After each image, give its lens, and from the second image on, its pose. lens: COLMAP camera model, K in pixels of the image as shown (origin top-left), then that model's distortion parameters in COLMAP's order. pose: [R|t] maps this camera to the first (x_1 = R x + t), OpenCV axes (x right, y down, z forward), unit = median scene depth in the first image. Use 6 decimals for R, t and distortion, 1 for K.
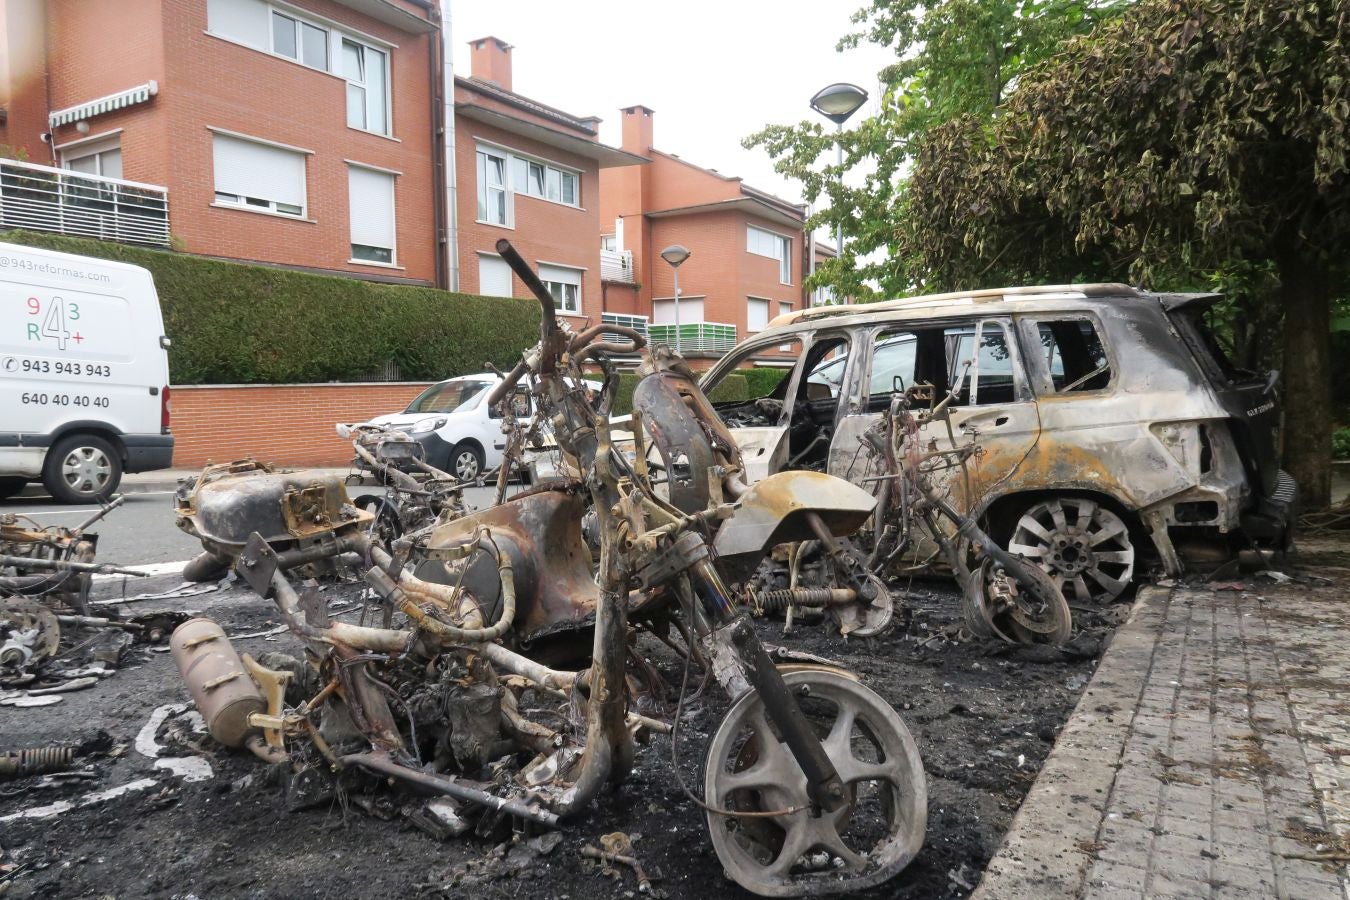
lens RADIAL K [[929.8, 0, 671.5], [0, 929.8, 461.4], [0, 0, 1]] dist [-0.029119, 0.007269]
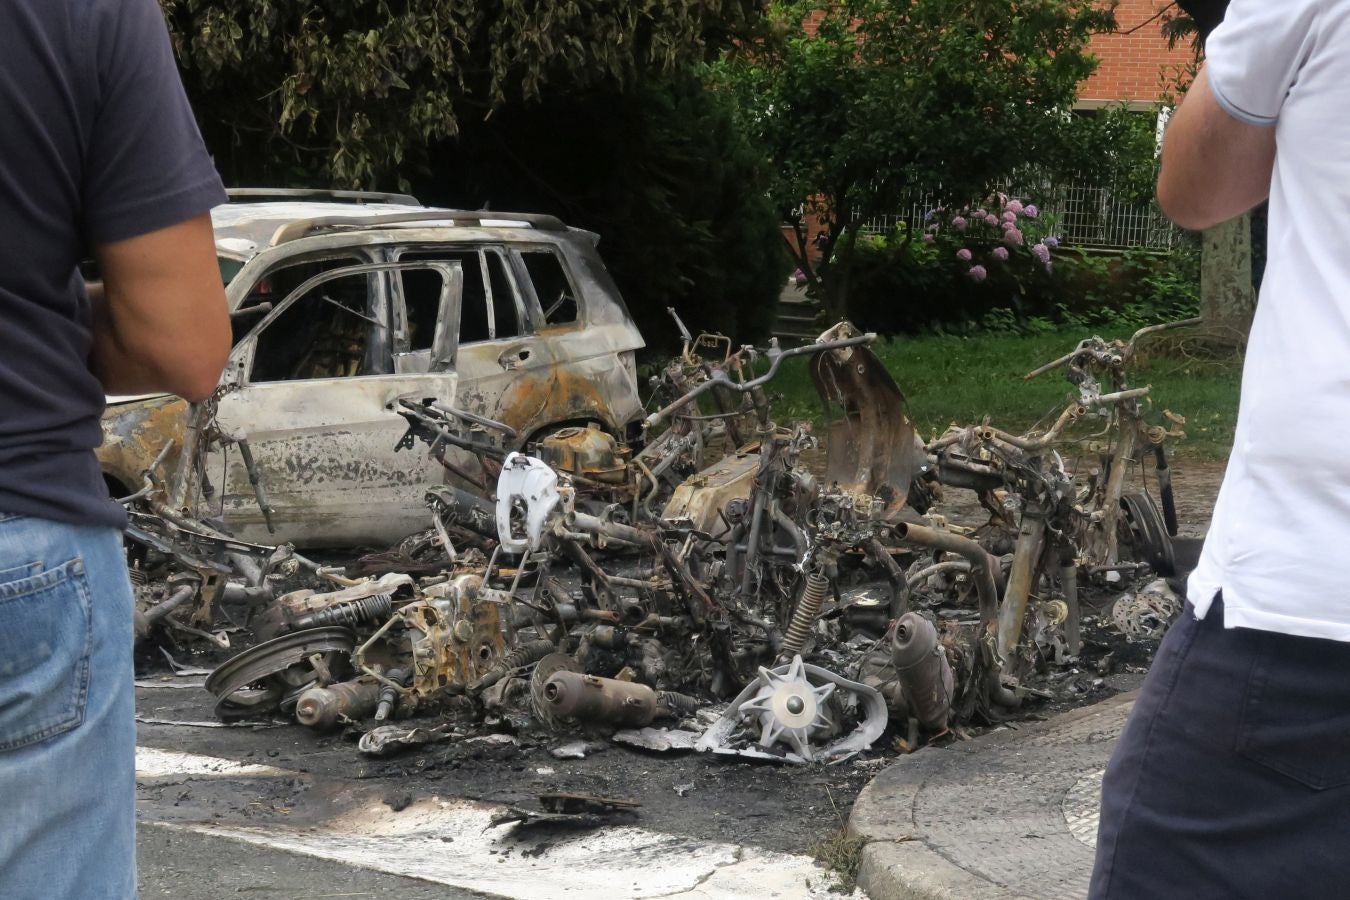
lens RADIAL K [[2336.0, 0, 659.1], [0, 2336.0, 646.9], [0, 0, 1]] dist [0.016207, 0.000000]
pose [[0.176972, -0.166910, 0.969960, -2.015075], [0.034403, 0.985962, 0.163386, -0.134093], [-0.983614, 0.004455, 0.180230, 0.393680]]
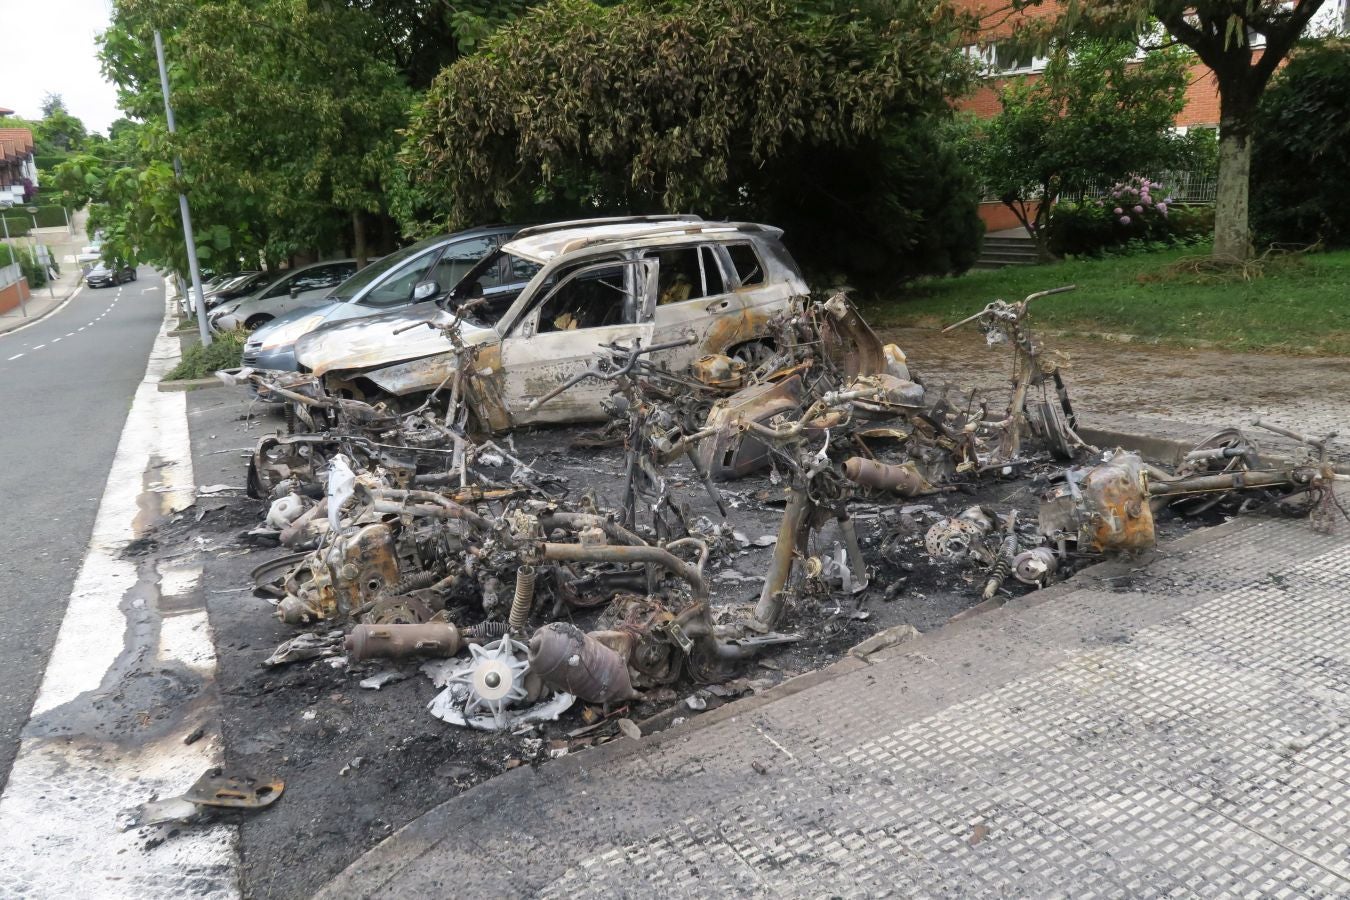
lens RADIAL K [[929.8, 0, 674.8], [0, 929.8, 451.7], [0, 0, 1]] dist [-0.029119, 0.007269]
pose [[0.518301, -0.234278, 0.822483, -1.172115], [0.094873, 0.971560, 0.216956, -0.158215], [-0.849920, -0.034417, 0.525787, 0.132883]]
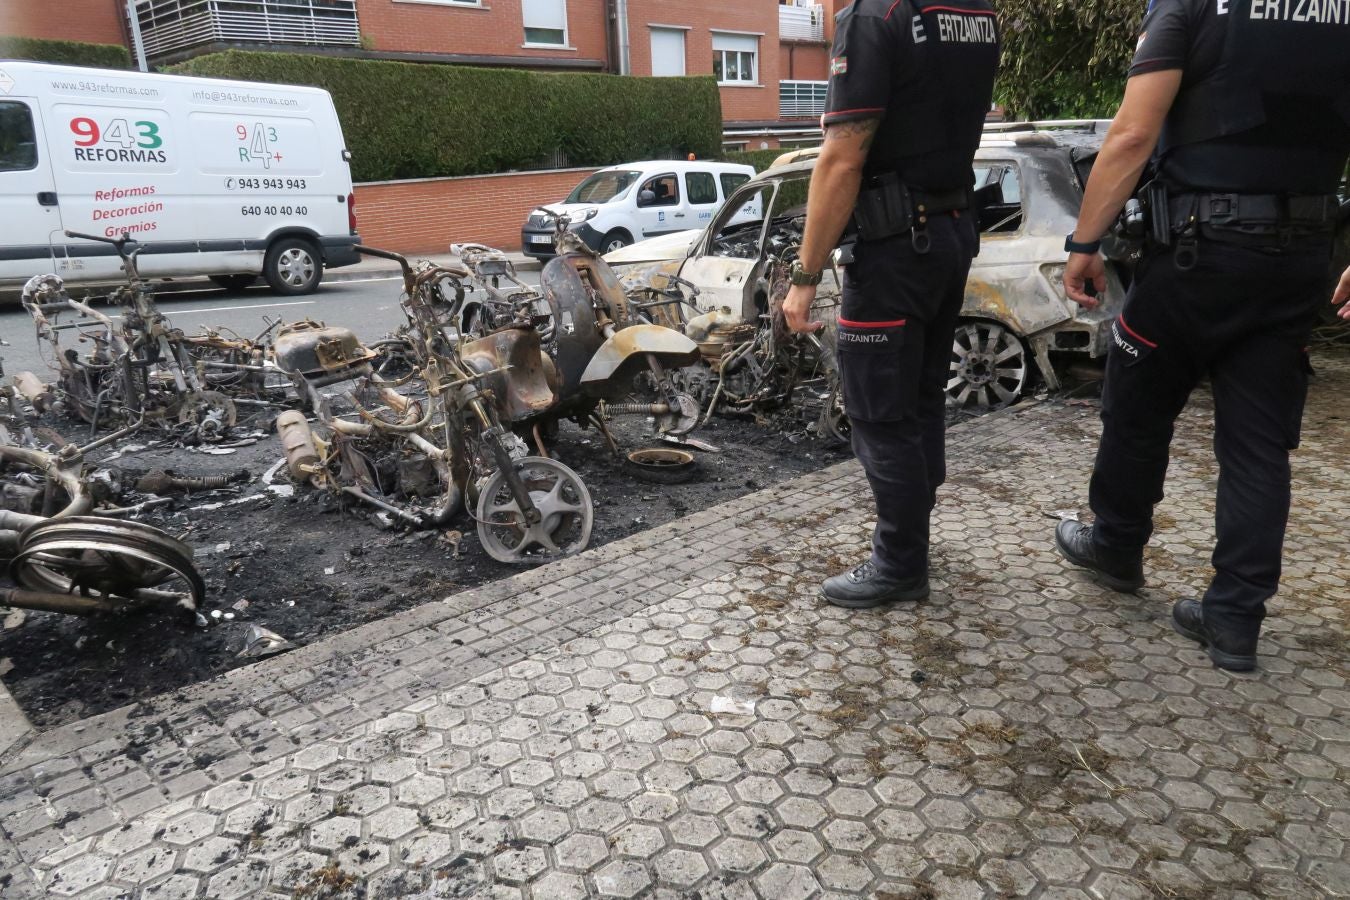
lens RADIAL K [[929.8, 0, 669.9], [0, 929.8, 460.7], [0, 0, 1]] dist [-0.029119, 0.007269]
pose [[0.974344, 0.048602, -0.219752, 0.289588], [0.007173, 0.969203, 0.246158, -0.082099], [0.224948, -0.241419, 0.943989, -0.262066]]
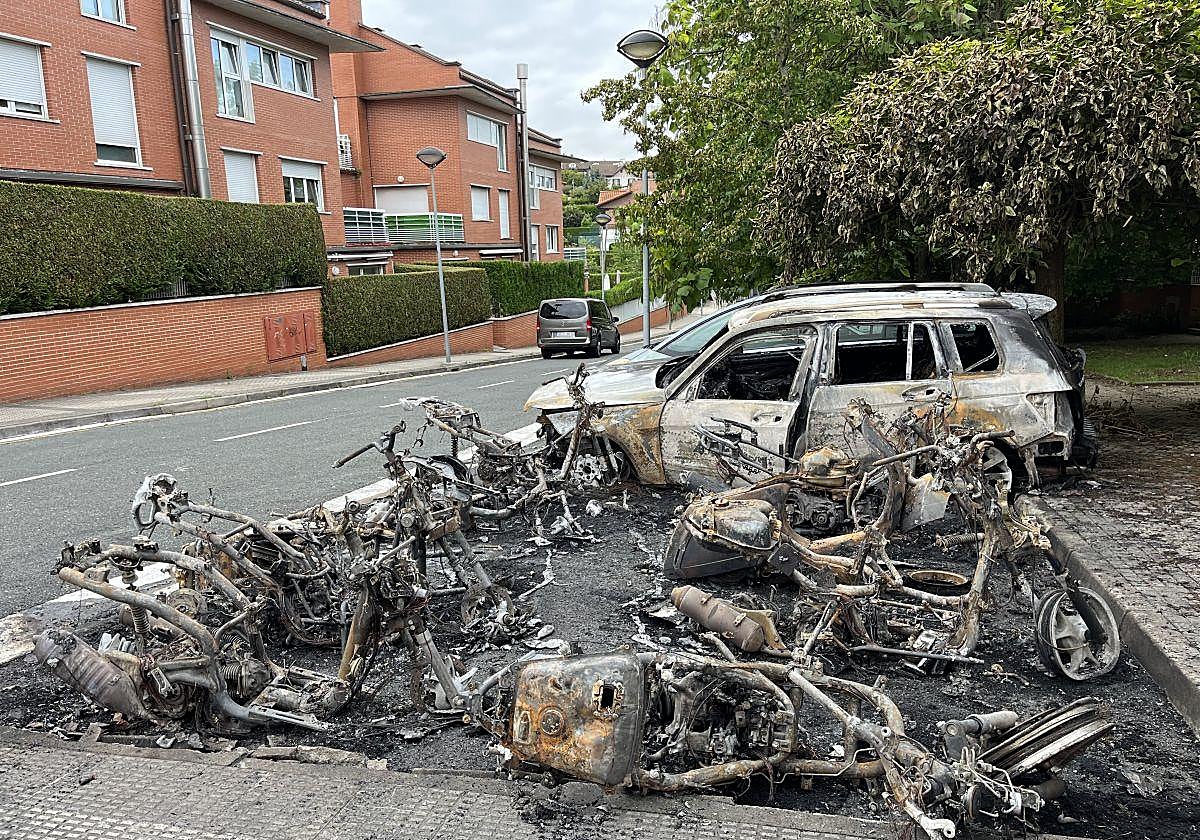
lens RADIAL K [[914.8, 0, 600.9], [0, 914.8, 450.6], [0, 0, 1]] dist [0.041516, -0.055993]
pose [[0.962001, -0.068088, 0.264420, -0.550885], [0.033139, 0.990366, 0.134452, -0.162776], [-0.271027, -0.120580, 0.954989, -0.298896]]
